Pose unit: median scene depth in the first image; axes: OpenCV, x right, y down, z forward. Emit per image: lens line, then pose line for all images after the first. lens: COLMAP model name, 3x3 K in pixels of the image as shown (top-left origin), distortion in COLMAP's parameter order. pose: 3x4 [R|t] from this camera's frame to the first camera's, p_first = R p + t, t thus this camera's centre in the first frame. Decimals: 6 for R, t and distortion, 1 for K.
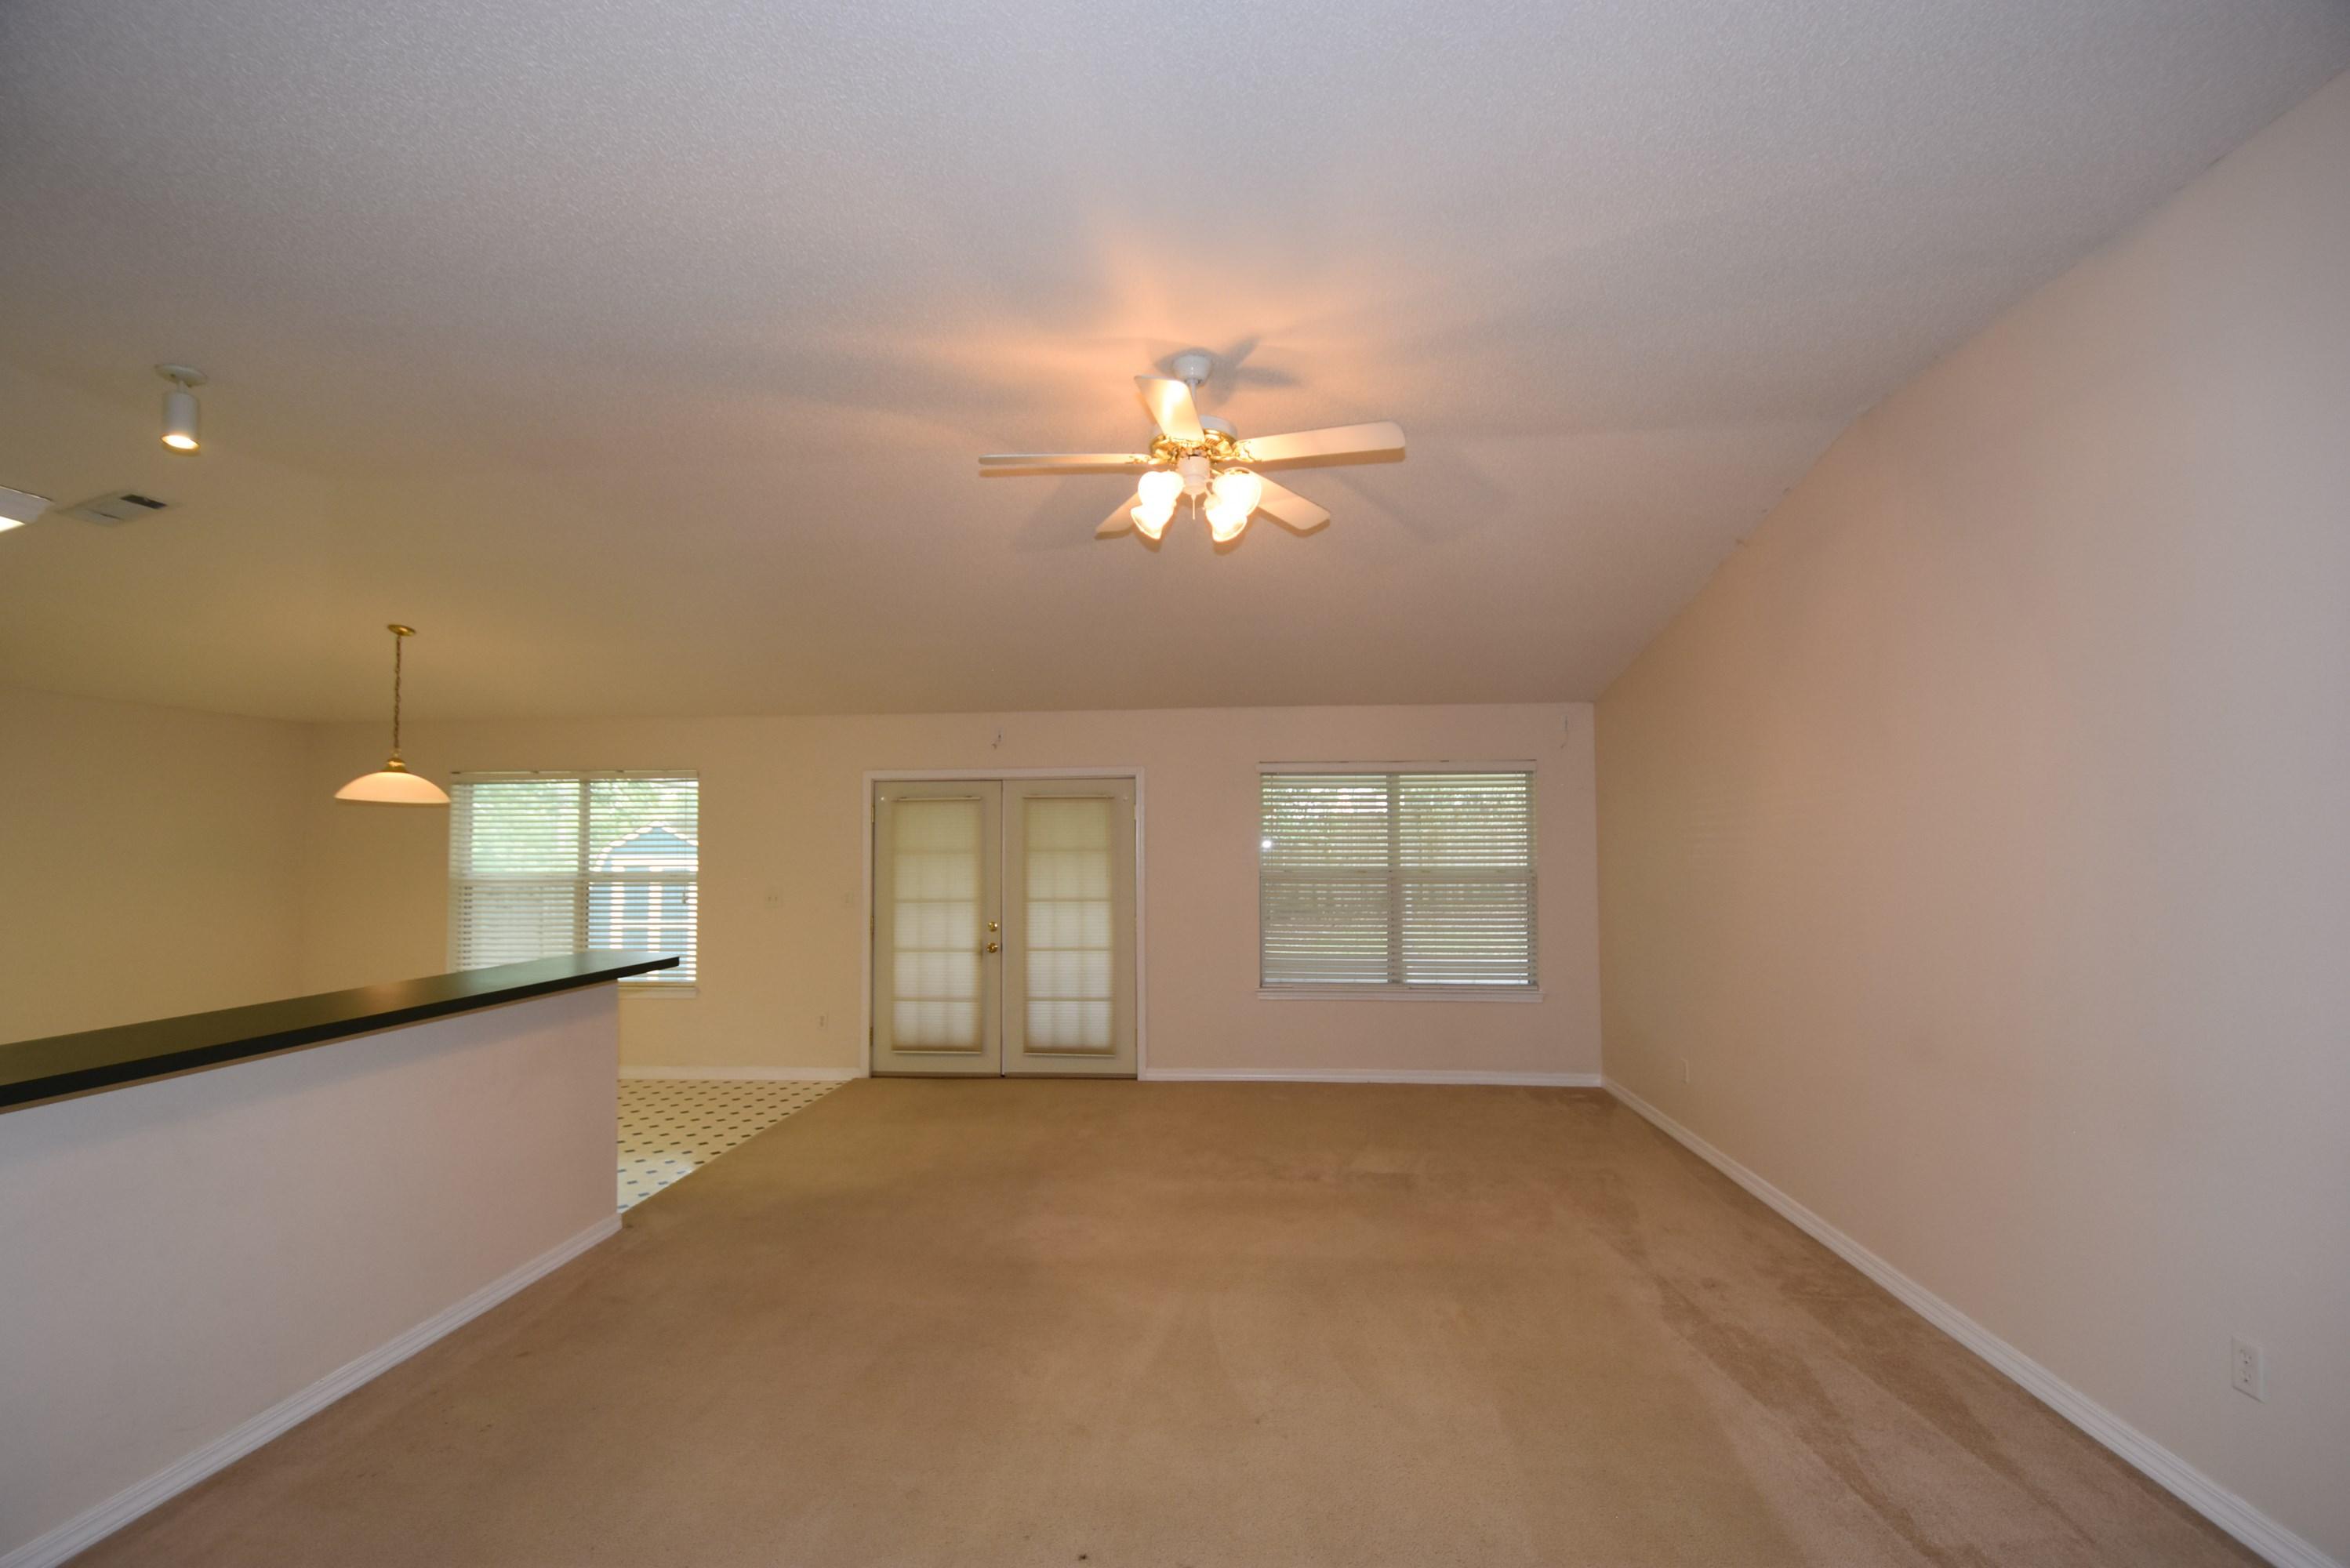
lens RADIAL K [[1030.0, 0, 1182.7], [0, 1030.0, 778.1], [0, 0, 1]] dist [0.005219, -0.010315]
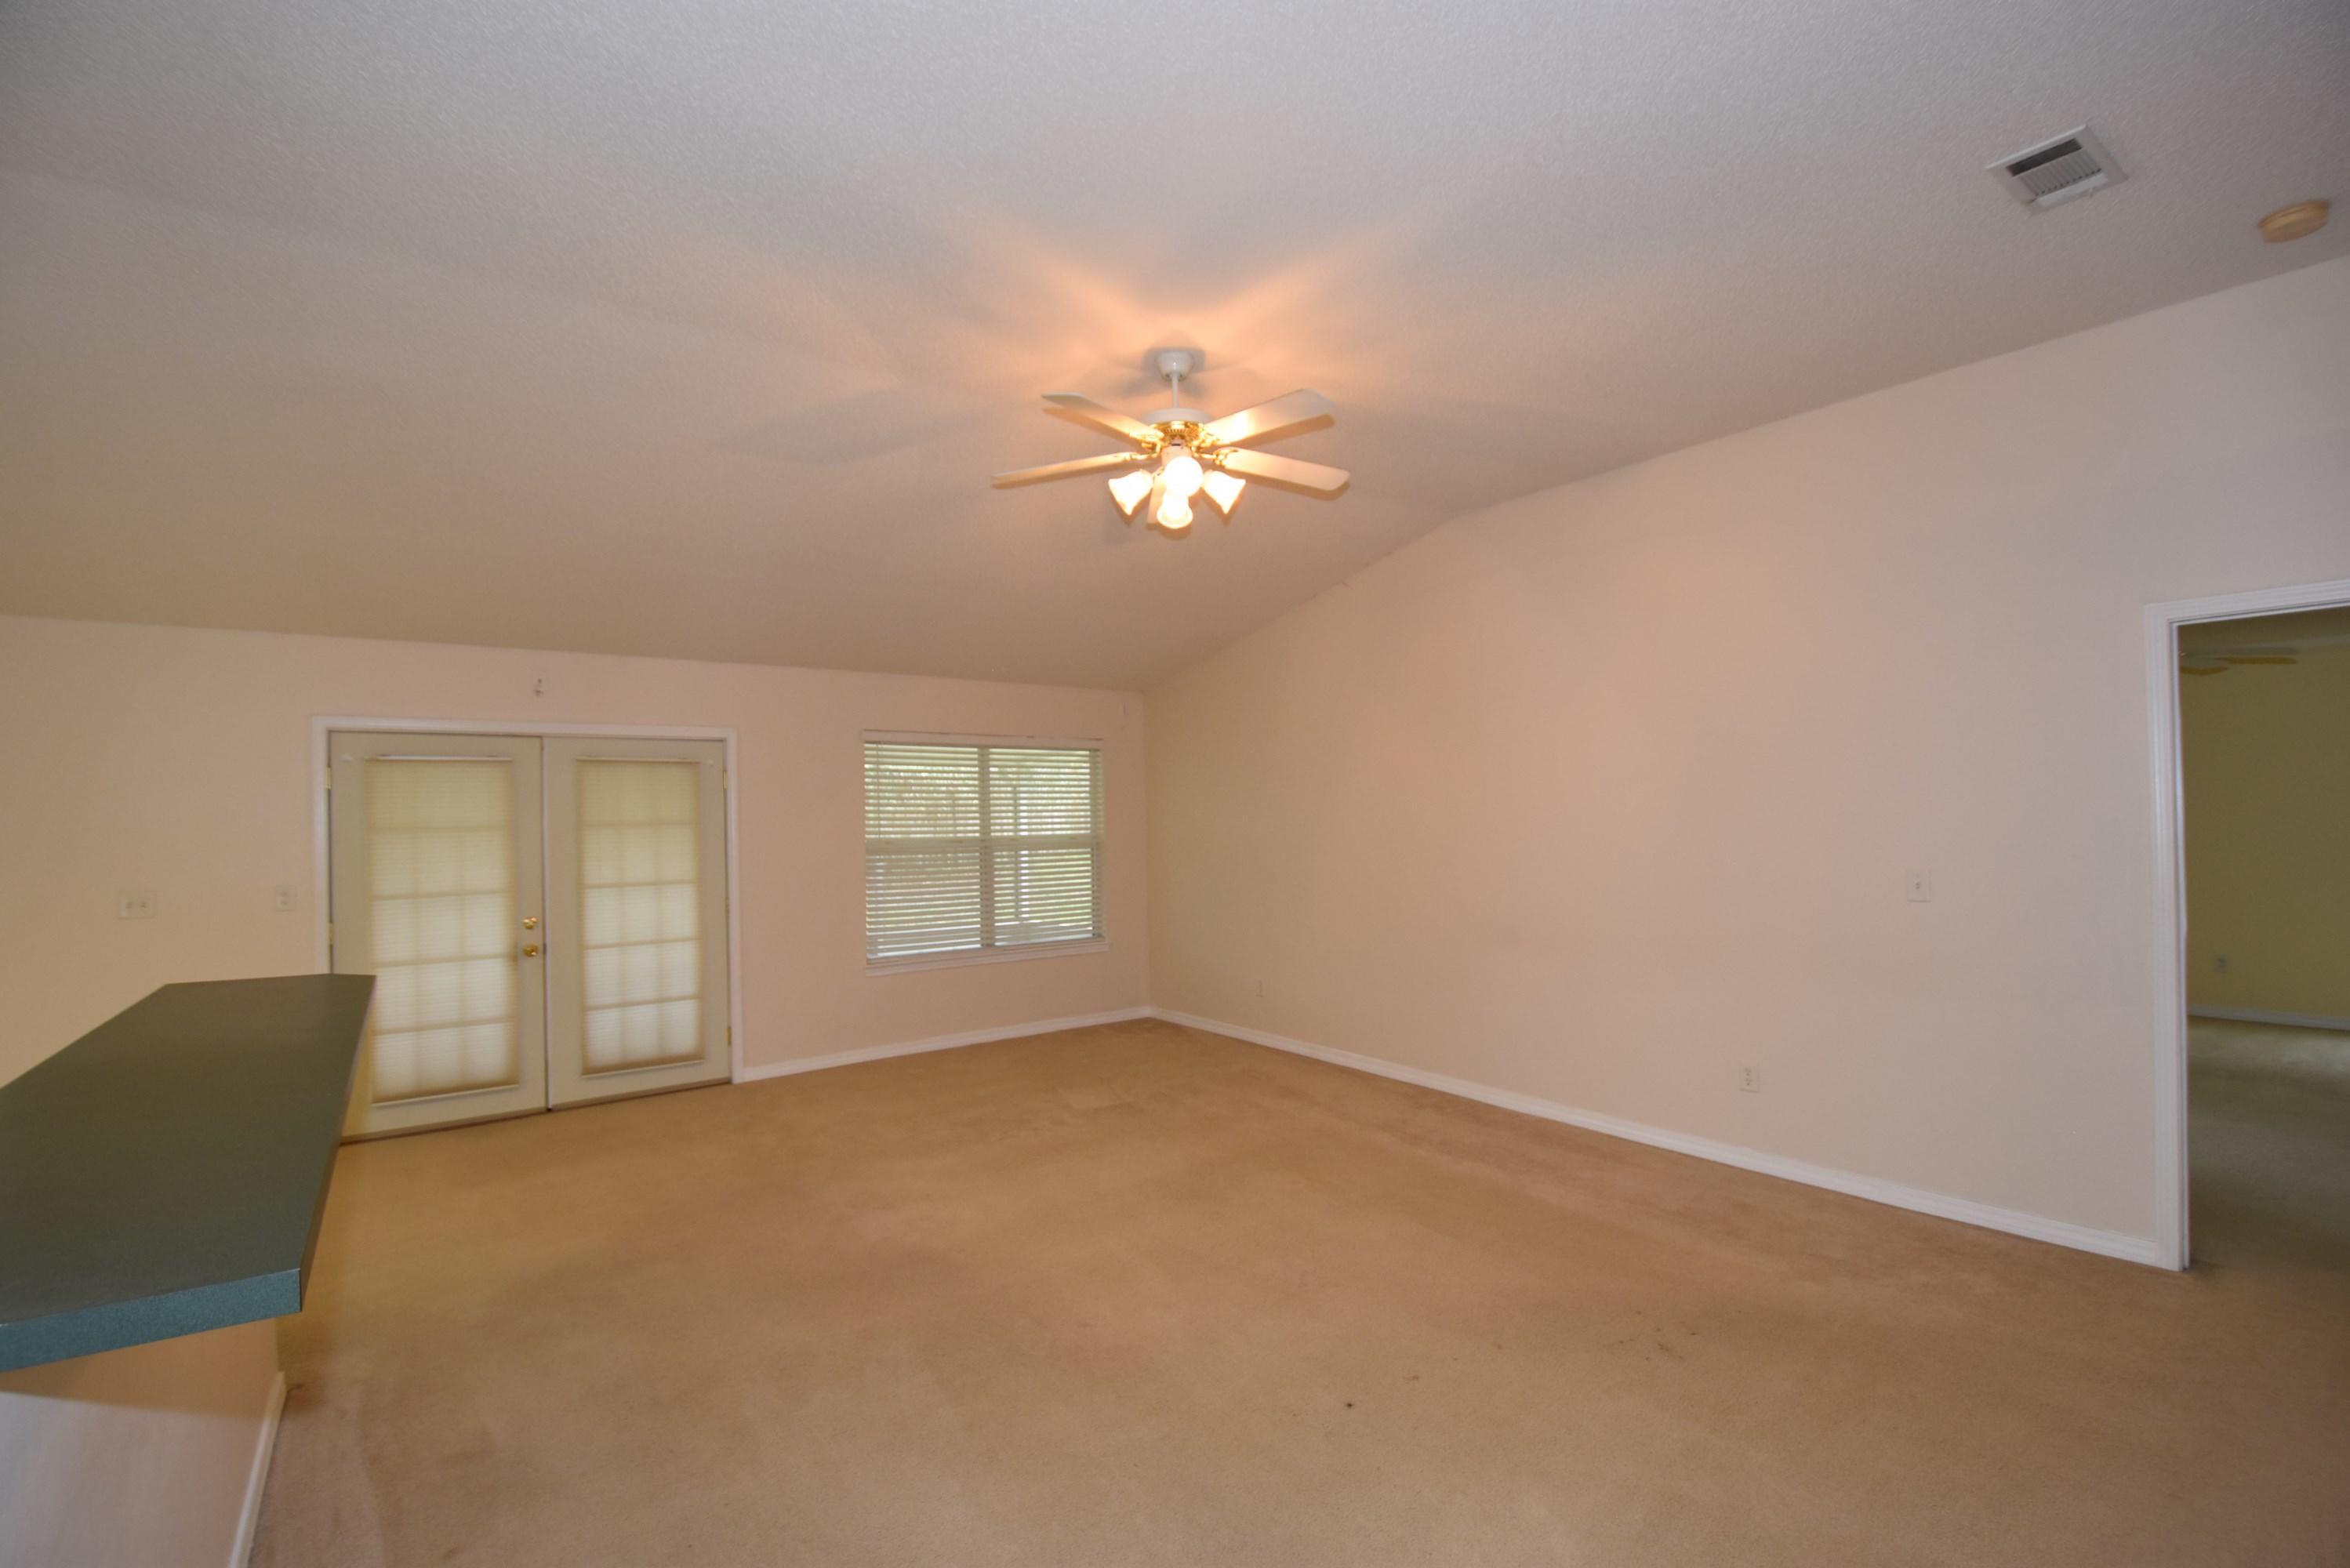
lens RADIAL K [[1030.0, 0, 1187.9], [0, 1030.0, 775.2], [0, 0, 1]] dist [0.005219, -0.010315]
pose [[0.750316, 0.017431, 0.660850, -0.332205], [-0.027809, 0.999600, 0.005208, 0.013302], [-0.660494, -0.022285, 0.750500, 0.083292]]
